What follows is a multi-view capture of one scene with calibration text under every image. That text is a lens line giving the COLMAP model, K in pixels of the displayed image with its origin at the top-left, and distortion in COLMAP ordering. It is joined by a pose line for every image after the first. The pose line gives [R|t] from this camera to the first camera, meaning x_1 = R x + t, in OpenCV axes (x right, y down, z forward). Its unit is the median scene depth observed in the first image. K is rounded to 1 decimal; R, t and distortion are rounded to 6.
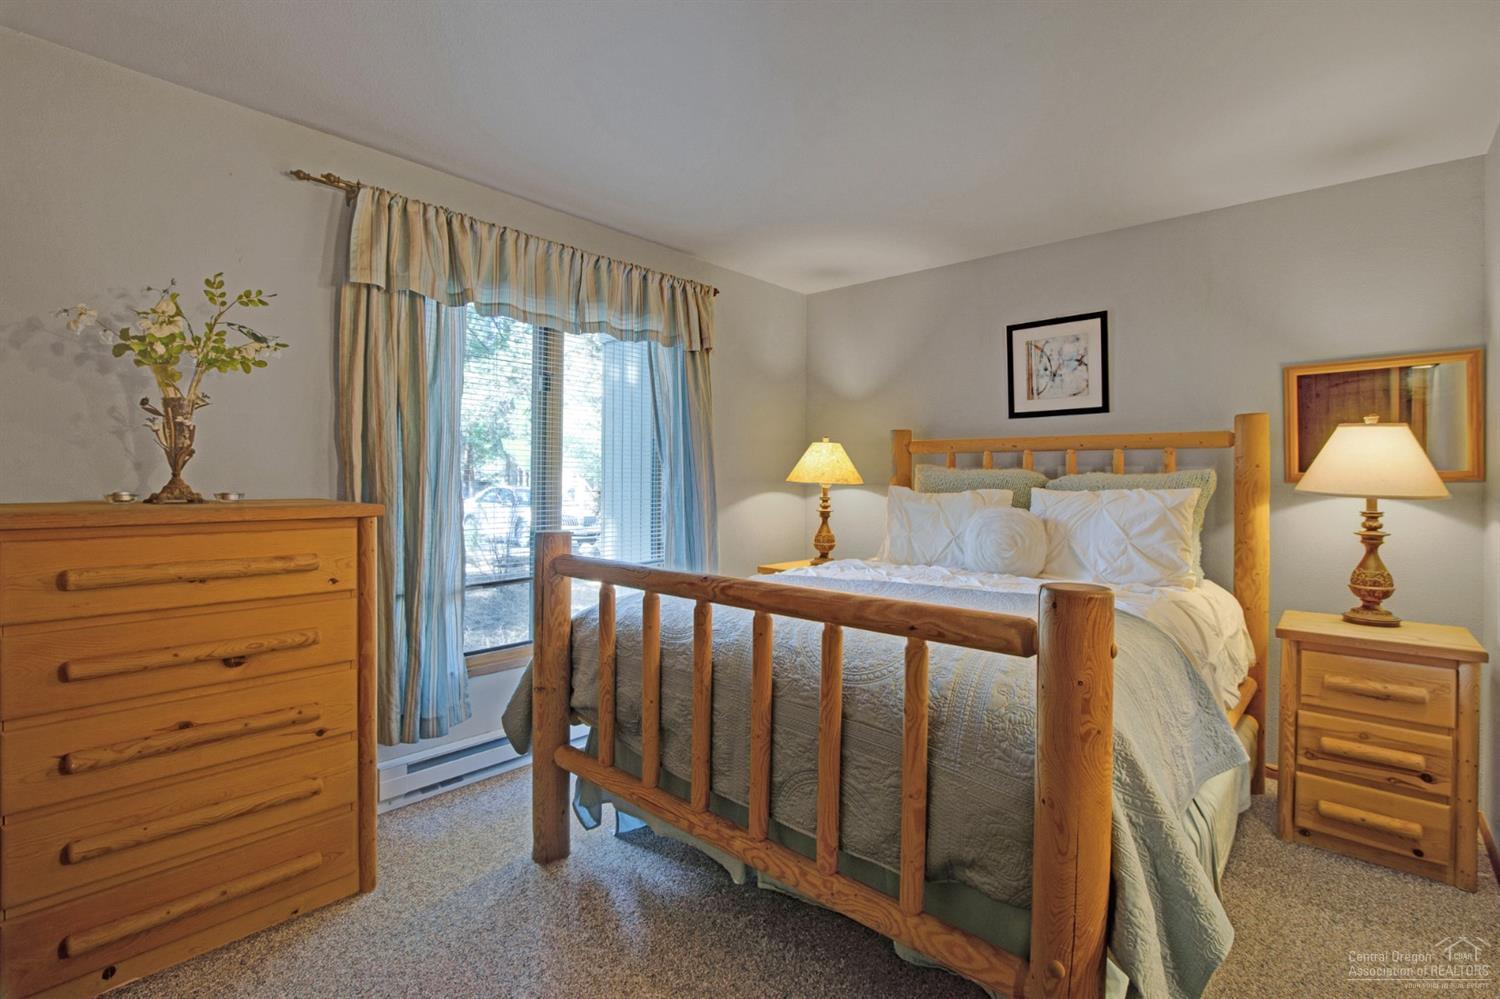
lens RADIAL K [[680.7, 0, 762.9], [0, 680.7, 480.7], [0, 0, 1]] dist [-0.016488, 0.000362]
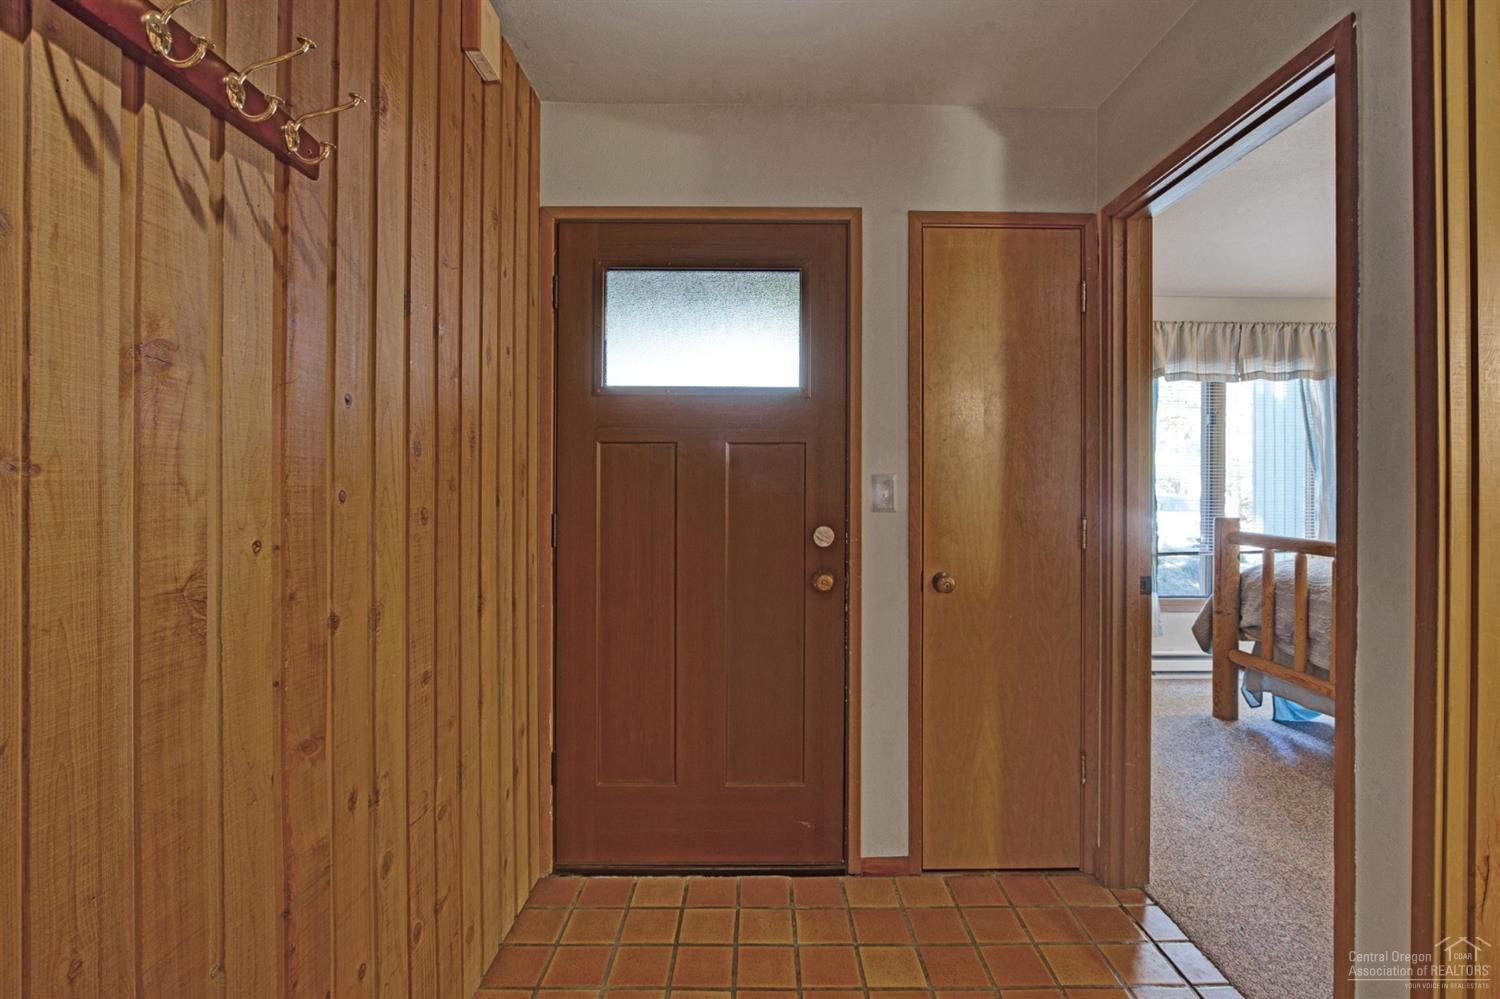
lens RADIAL K [[680.7, 0, 762.9], [0, 680.7, 480.7], [0, 0, 1]] dist [-0.016488, 0.000362]
pose [[0.662092, -0.005525, -0.749403, 0.127553], [0.000220, 0.999974, -0.007177, -0.002294], [0.749423, 0.004587, 0.662076, -0.686874]]
